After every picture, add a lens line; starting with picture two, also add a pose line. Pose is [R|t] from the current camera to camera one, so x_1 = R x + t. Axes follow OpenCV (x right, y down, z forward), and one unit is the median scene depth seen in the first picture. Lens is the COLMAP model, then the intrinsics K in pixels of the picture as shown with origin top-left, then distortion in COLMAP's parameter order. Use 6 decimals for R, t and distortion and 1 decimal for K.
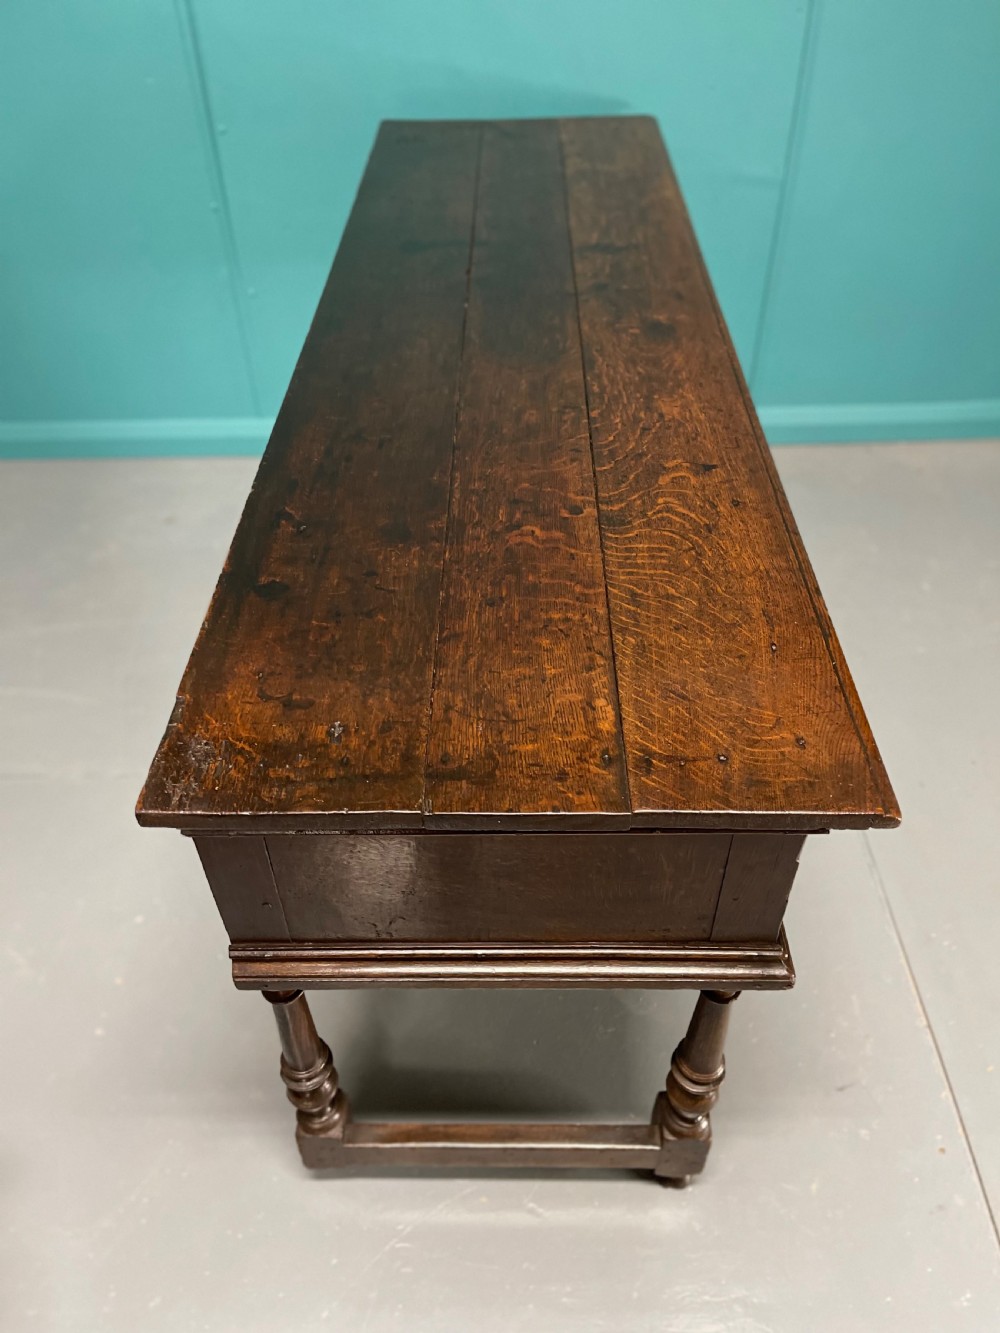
lens RADIAL K [[995.8, 0, 500.0], [0, 995.8, 666.5], [0, 0, 1]] dist [0.083999, -0.154837]
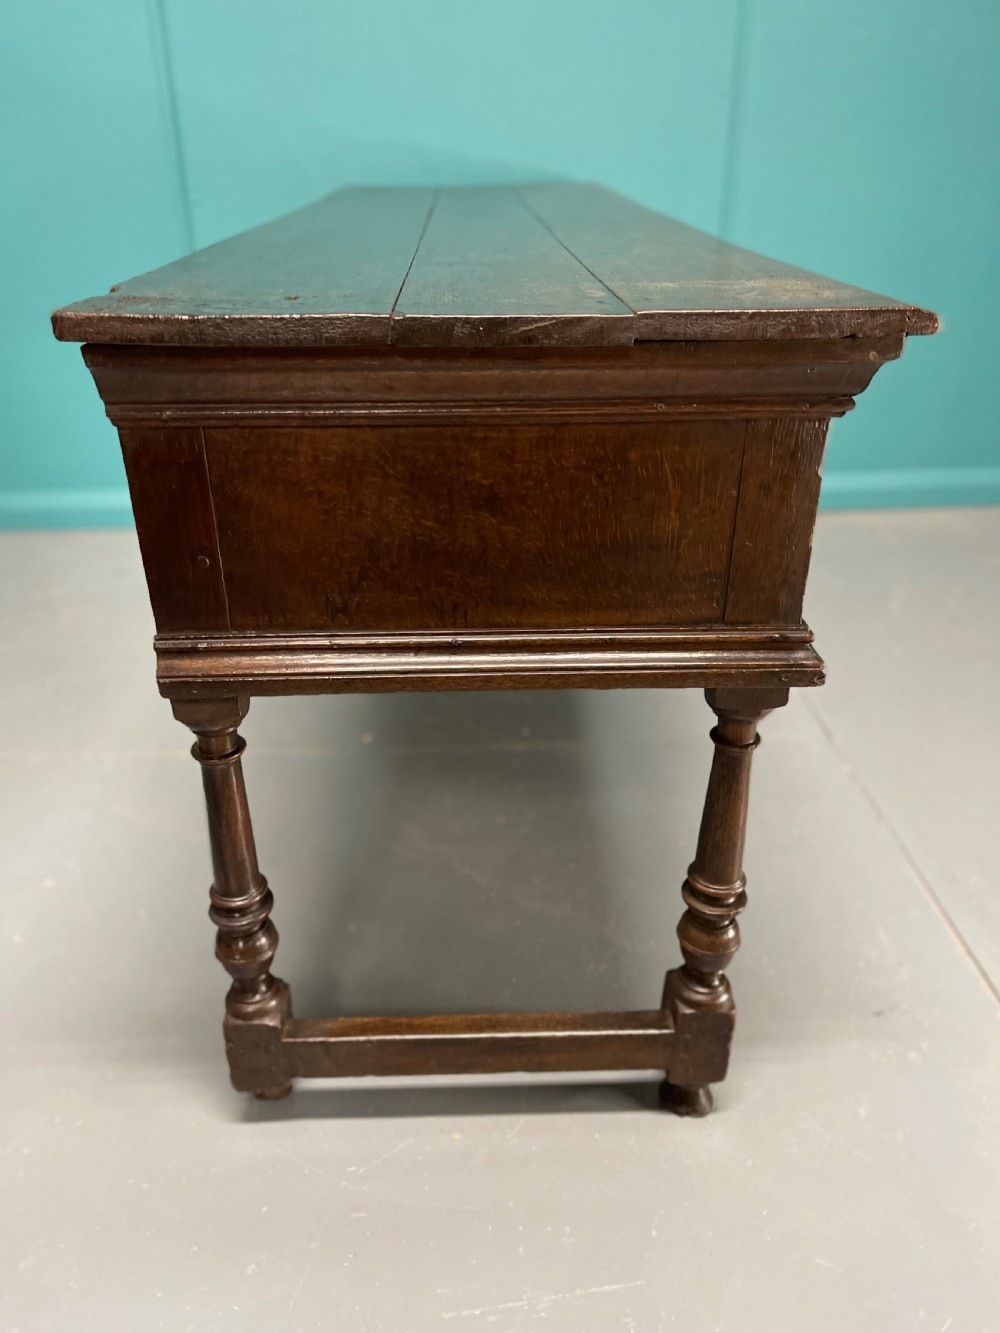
lens RADIAL K [[995.8, 0, 500.0], [0, 995.8, 666.5], [0, 0, 1]] dist [0.083999, -0.154837]
pose [[0.998924, -0.009764, 0.045345, -0.015963], [0.020641, 0.969042, -0.246031, 0.387087], [-0.041539, 0.246702, 0.968201, 0.141972]]
